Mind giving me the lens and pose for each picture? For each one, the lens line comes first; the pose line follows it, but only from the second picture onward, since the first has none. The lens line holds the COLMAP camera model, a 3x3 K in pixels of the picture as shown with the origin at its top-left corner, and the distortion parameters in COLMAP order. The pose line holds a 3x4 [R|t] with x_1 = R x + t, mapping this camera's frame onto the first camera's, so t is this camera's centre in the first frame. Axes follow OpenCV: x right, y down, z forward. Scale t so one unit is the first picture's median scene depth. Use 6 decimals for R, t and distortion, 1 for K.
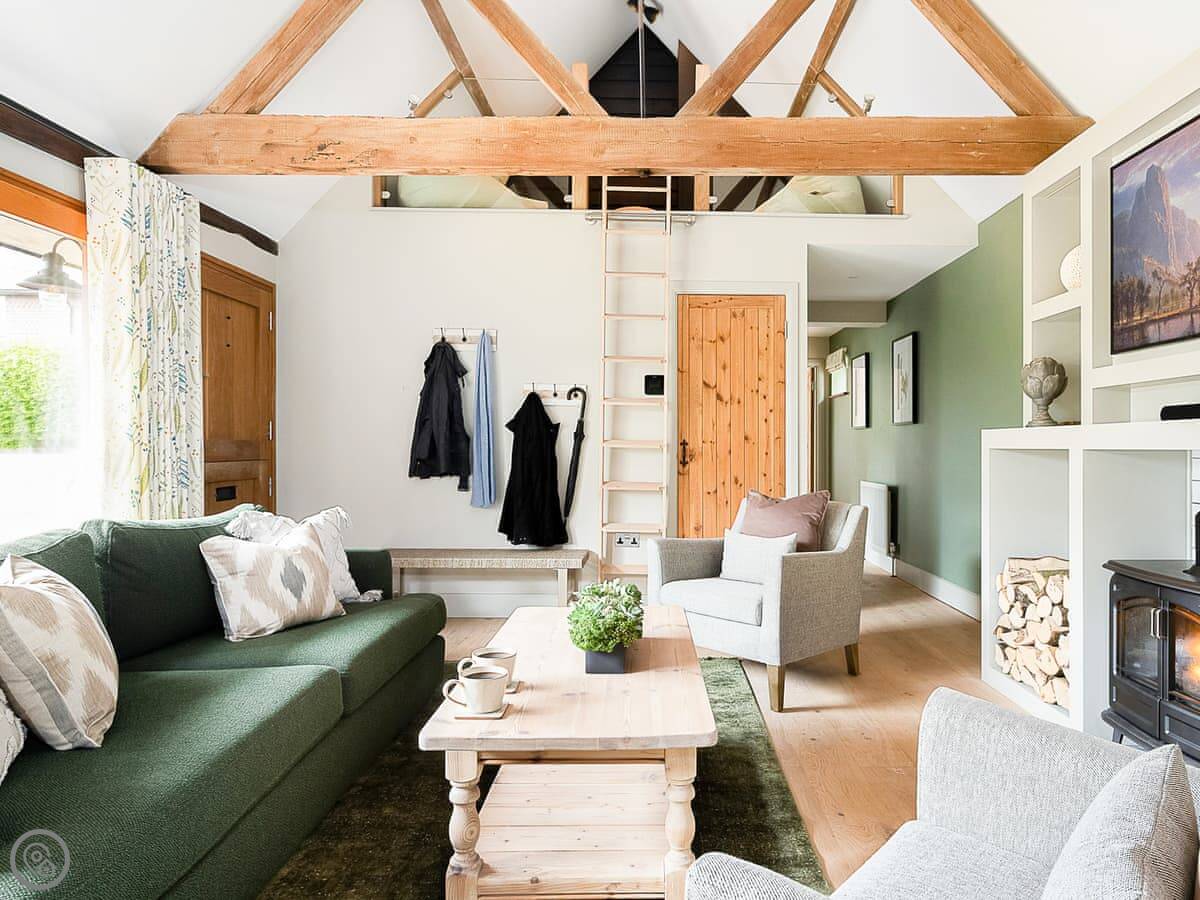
lens RADIAL K [[819.2, 0, 593.9], [0, 819.2, 438.9], [0, 0, 1]] dist [-0.001180, -0.004078]
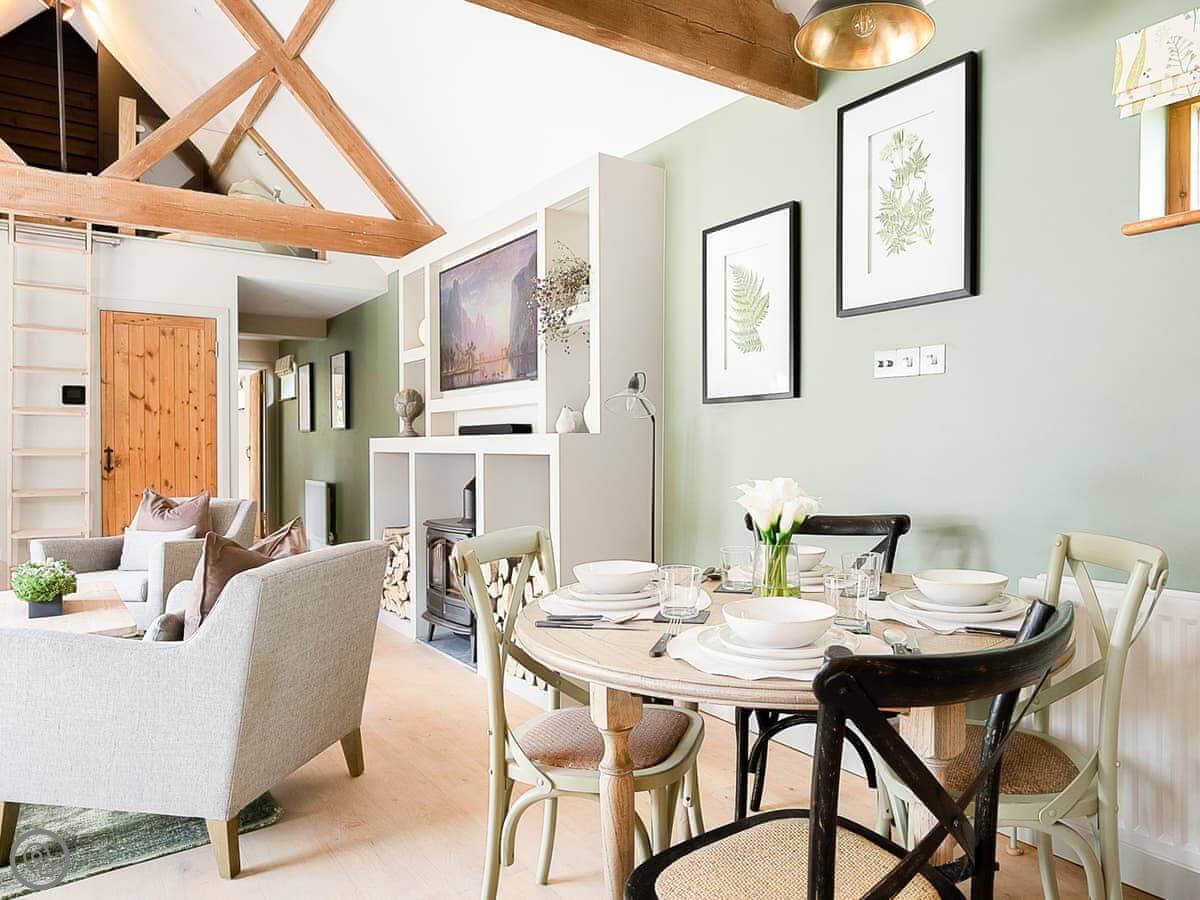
lens RADIAL K [[884.2, 0, 738.4], [0, 884.2, 437.5], [0, 0, 1]] dist [0.002779, -0.005168]
pose [[0.744638, -0.007054, 0.667431, -0.065322], [0.004907, 0.999975, 0.005095, -0.017818], [-0.667451, -0.000519, 0.744654, -0.554408]]
